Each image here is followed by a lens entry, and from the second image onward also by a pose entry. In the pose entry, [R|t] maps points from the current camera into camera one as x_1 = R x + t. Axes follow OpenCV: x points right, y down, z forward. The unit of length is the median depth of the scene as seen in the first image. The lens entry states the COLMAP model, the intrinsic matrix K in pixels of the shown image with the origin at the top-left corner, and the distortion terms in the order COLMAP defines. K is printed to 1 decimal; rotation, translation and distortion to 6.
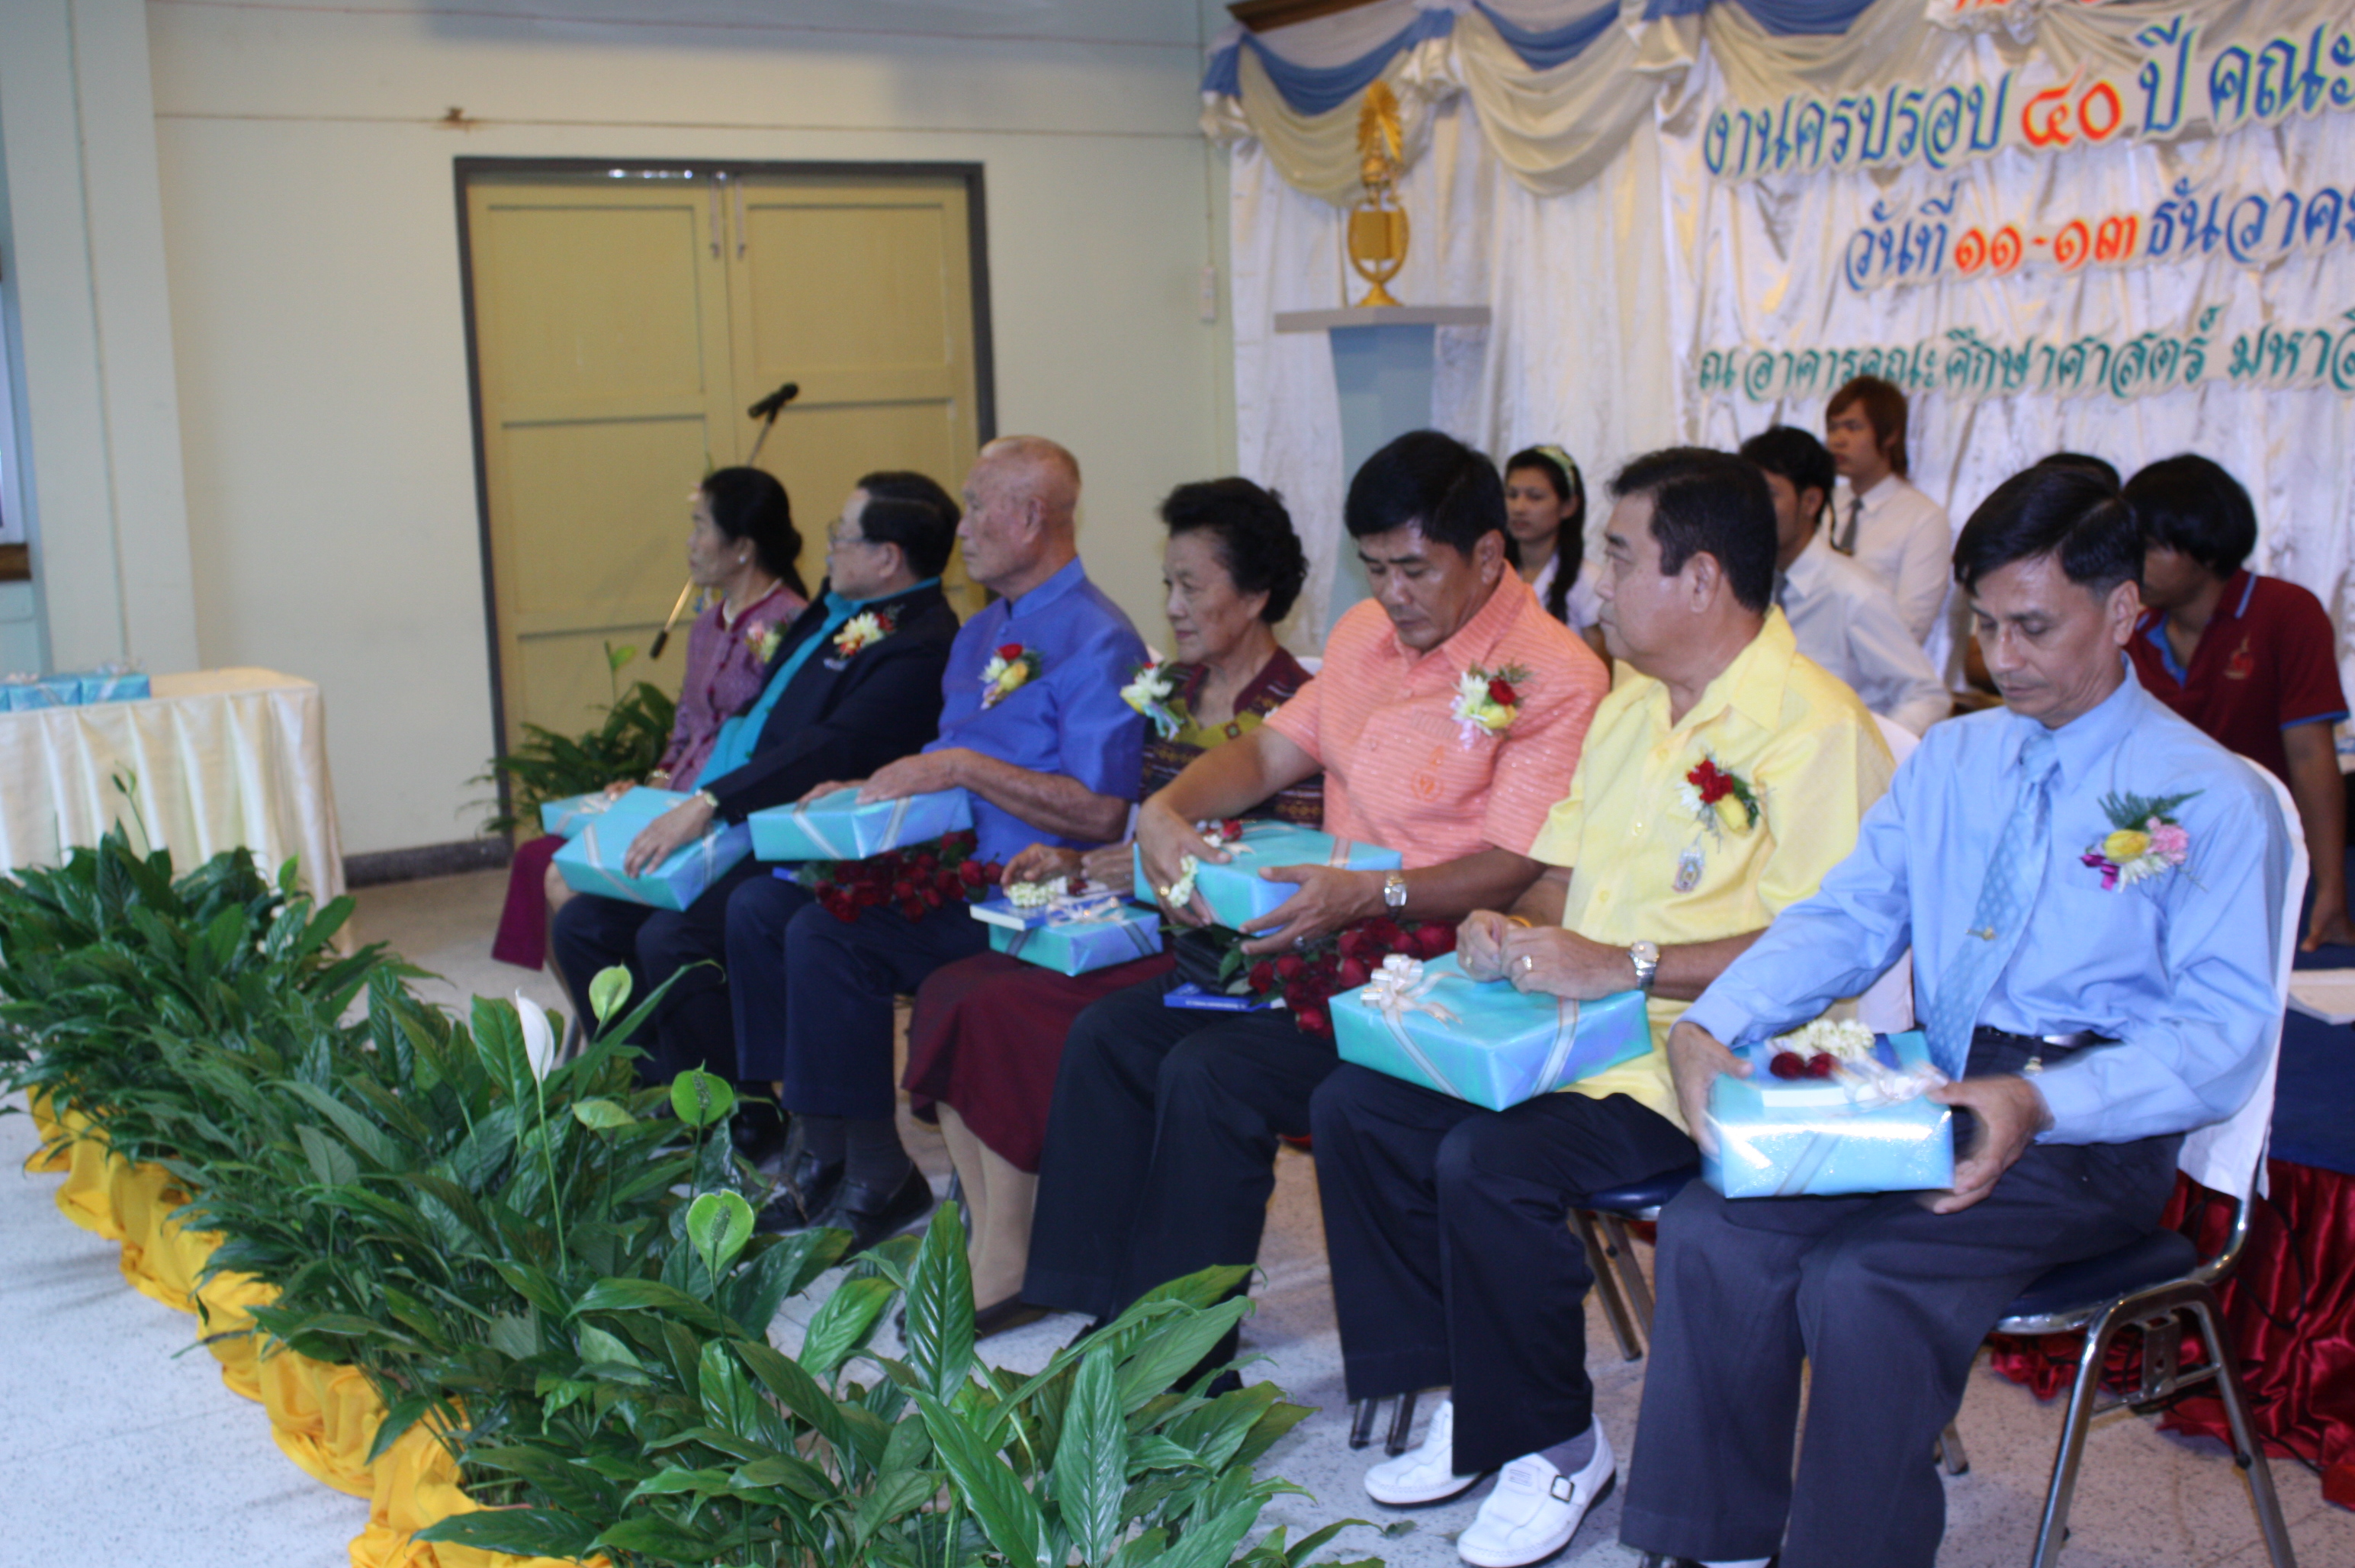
lens RADIAL K [[2636.2, 0, 1164.6], [0, 2636.2, 788.7], [0, 0, 1]] dist [-0.060217, 0.000000]
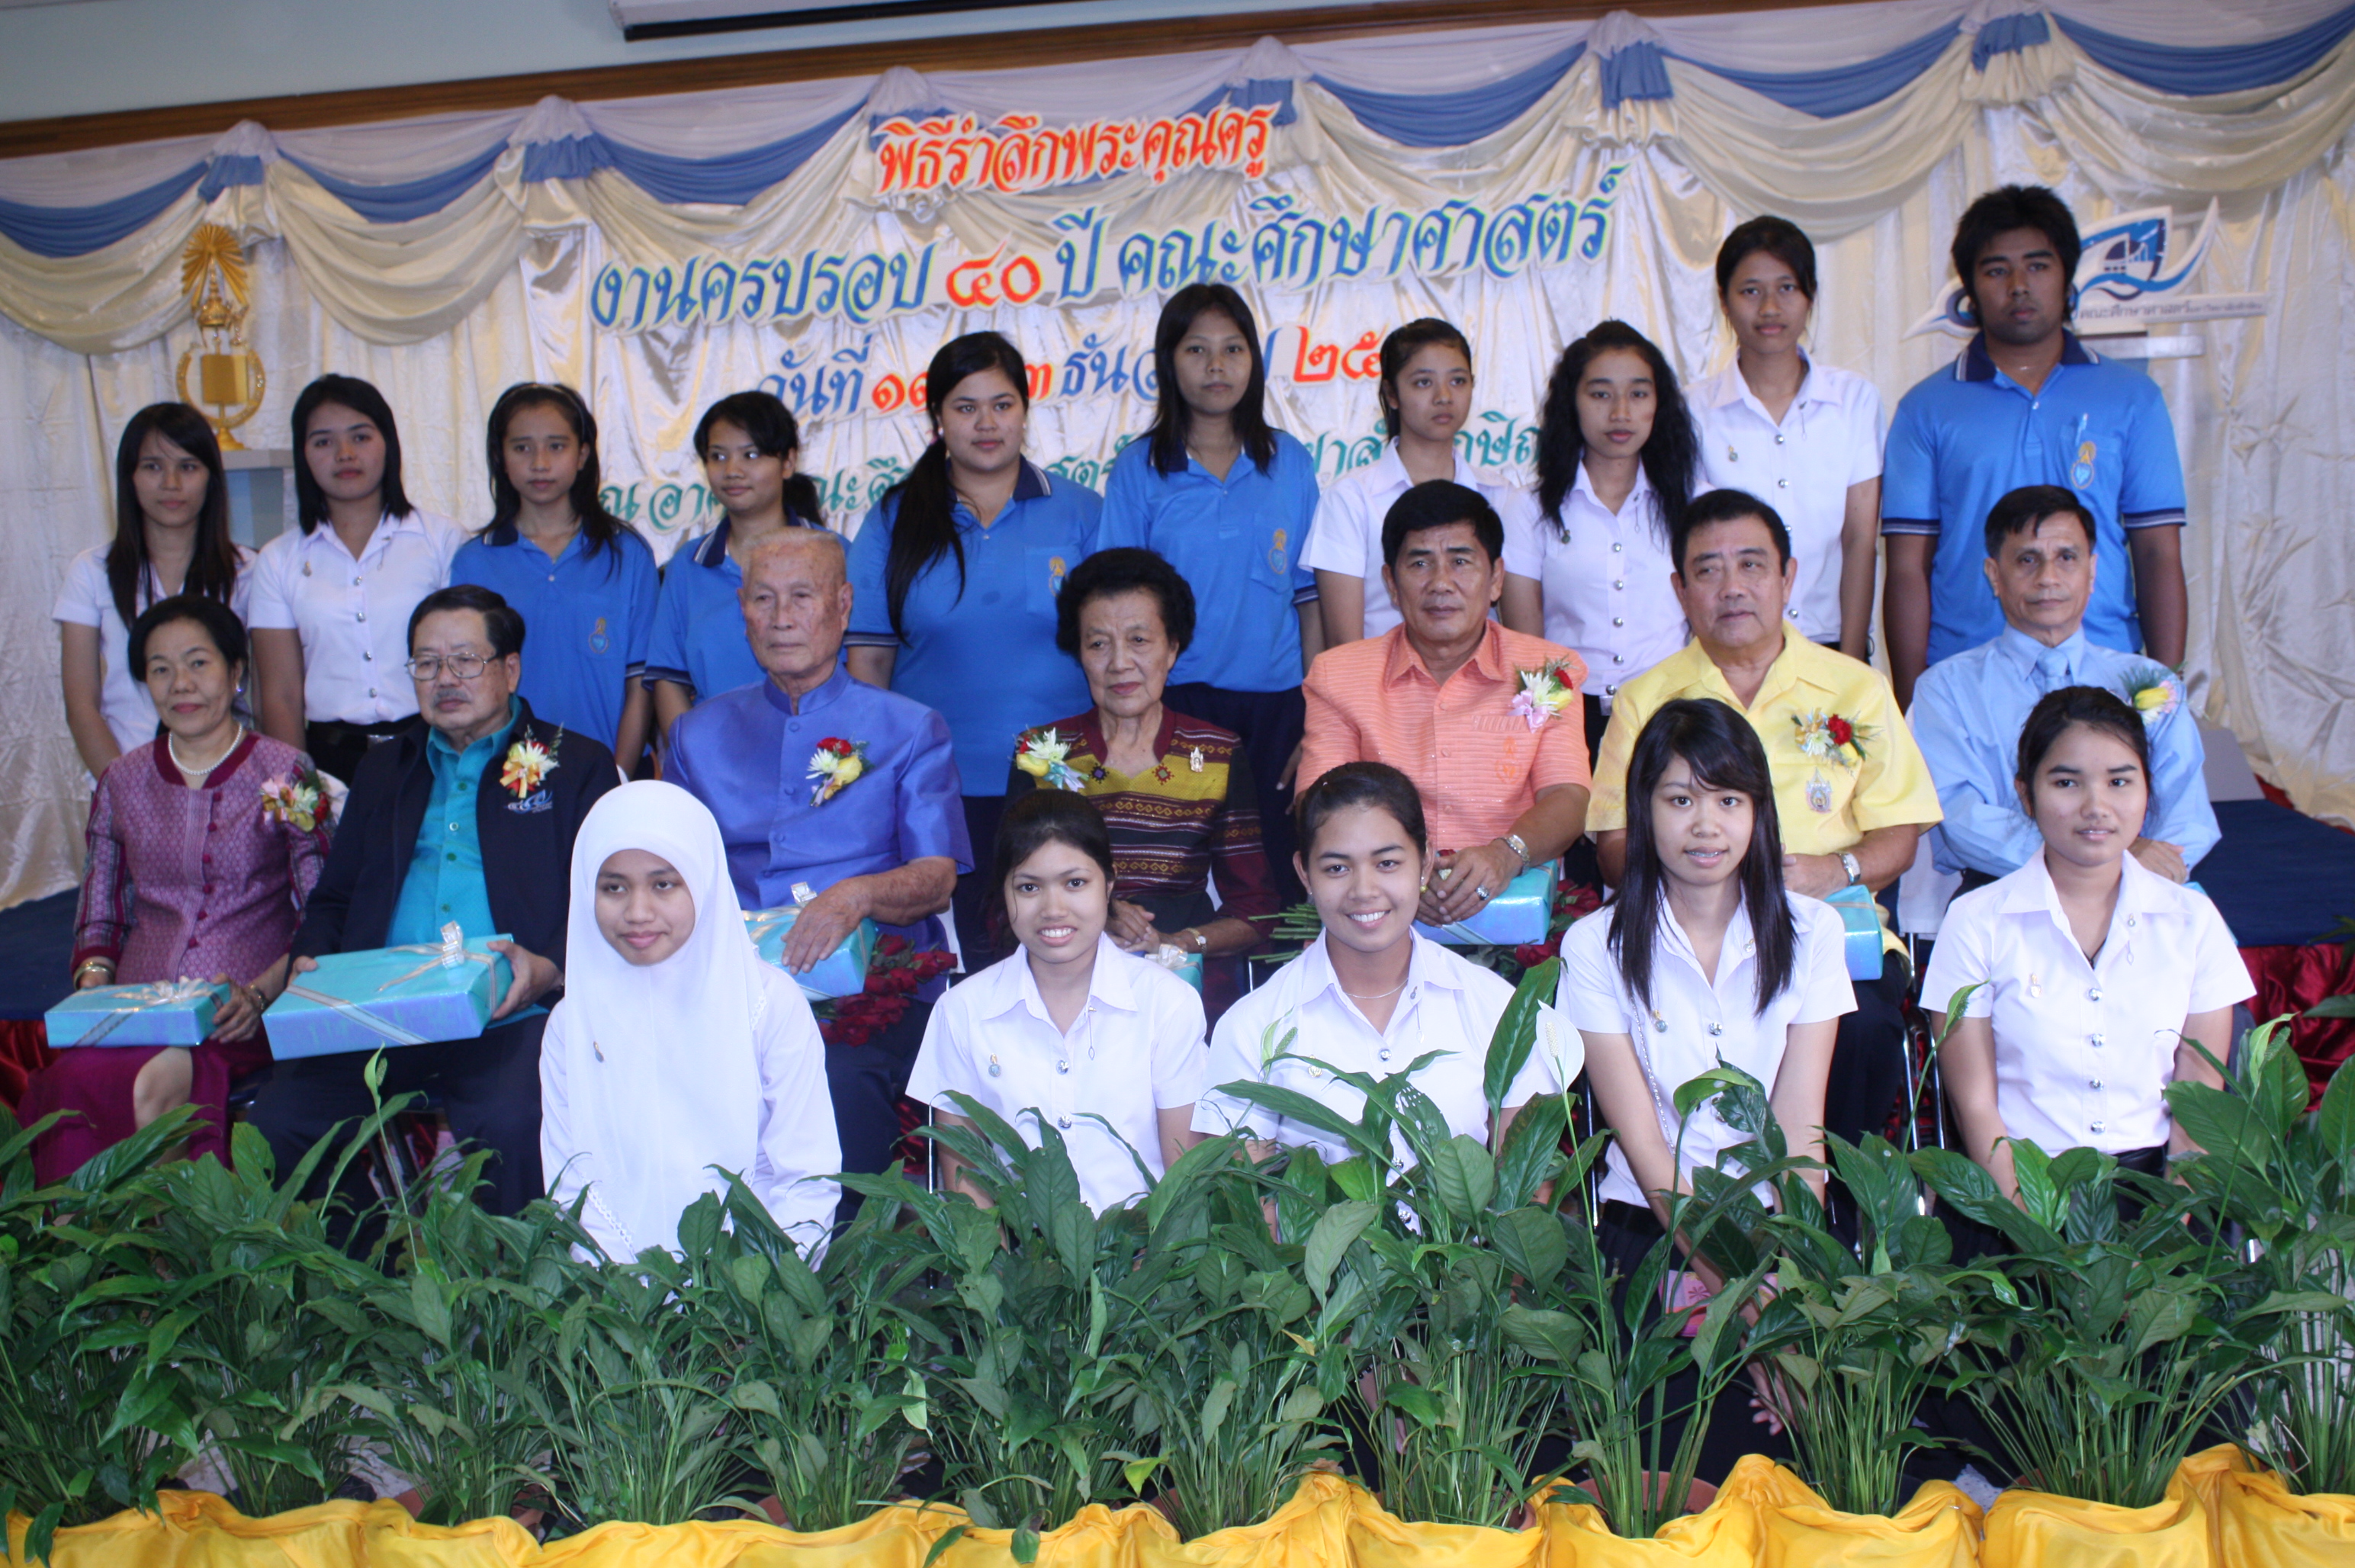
lens RADIAL K [[2434.4, 0, 1176.9], [0, 2434.4, 776.3], [0, 0, 1]] dist [-0.079933, 0.000000]
pose [[0.648372, -0.095857, 0.755265, -0.451206], [0.147419, 0.989074, -0.001023, -0.013096], [-0.746915, 0.112004, 0.655419, 0.198552]]
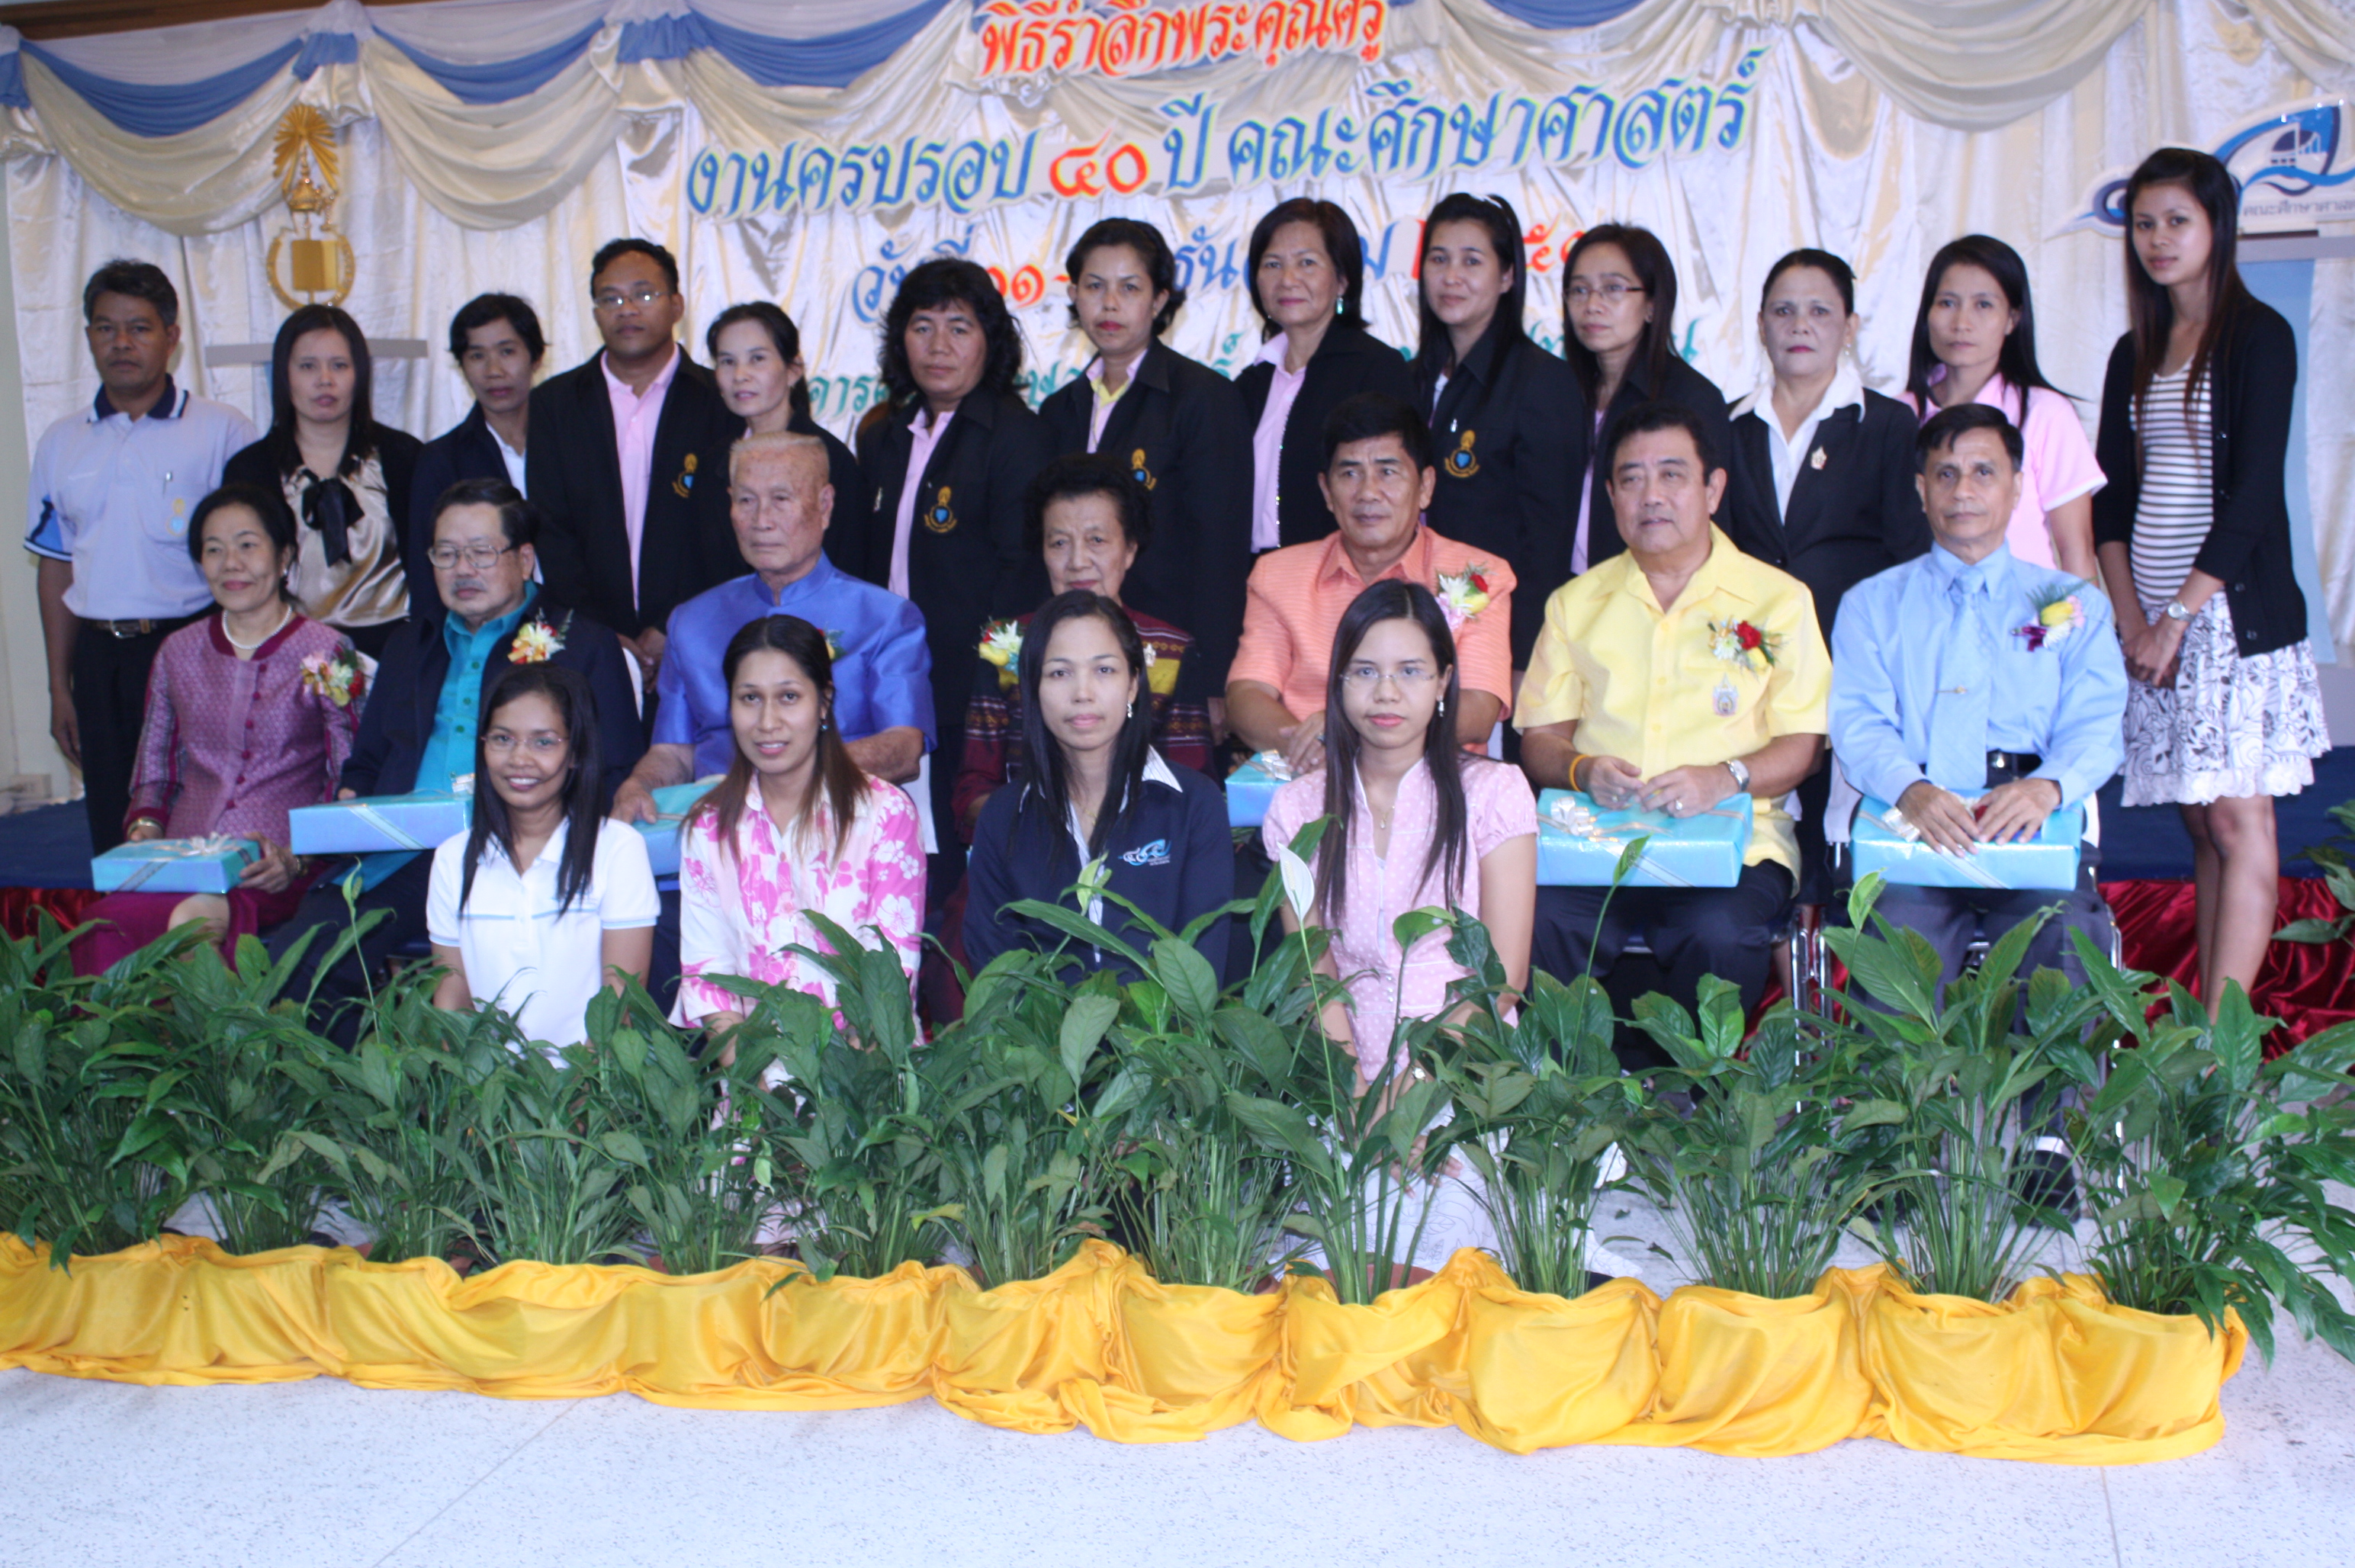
lens RADIAL K [[3048.5, 0, 1160.5], [0, 3048.5, 782.3], [0, 0, 1]] dist [-0.034324, 0.000000]
pose [[0.741749, -0.087416, 0.664957, -0.526849], [0.120148, 0.992750, -0.003516, 0.020394], [-0.659828, 0.082501, 0.746874, -0.014069]]
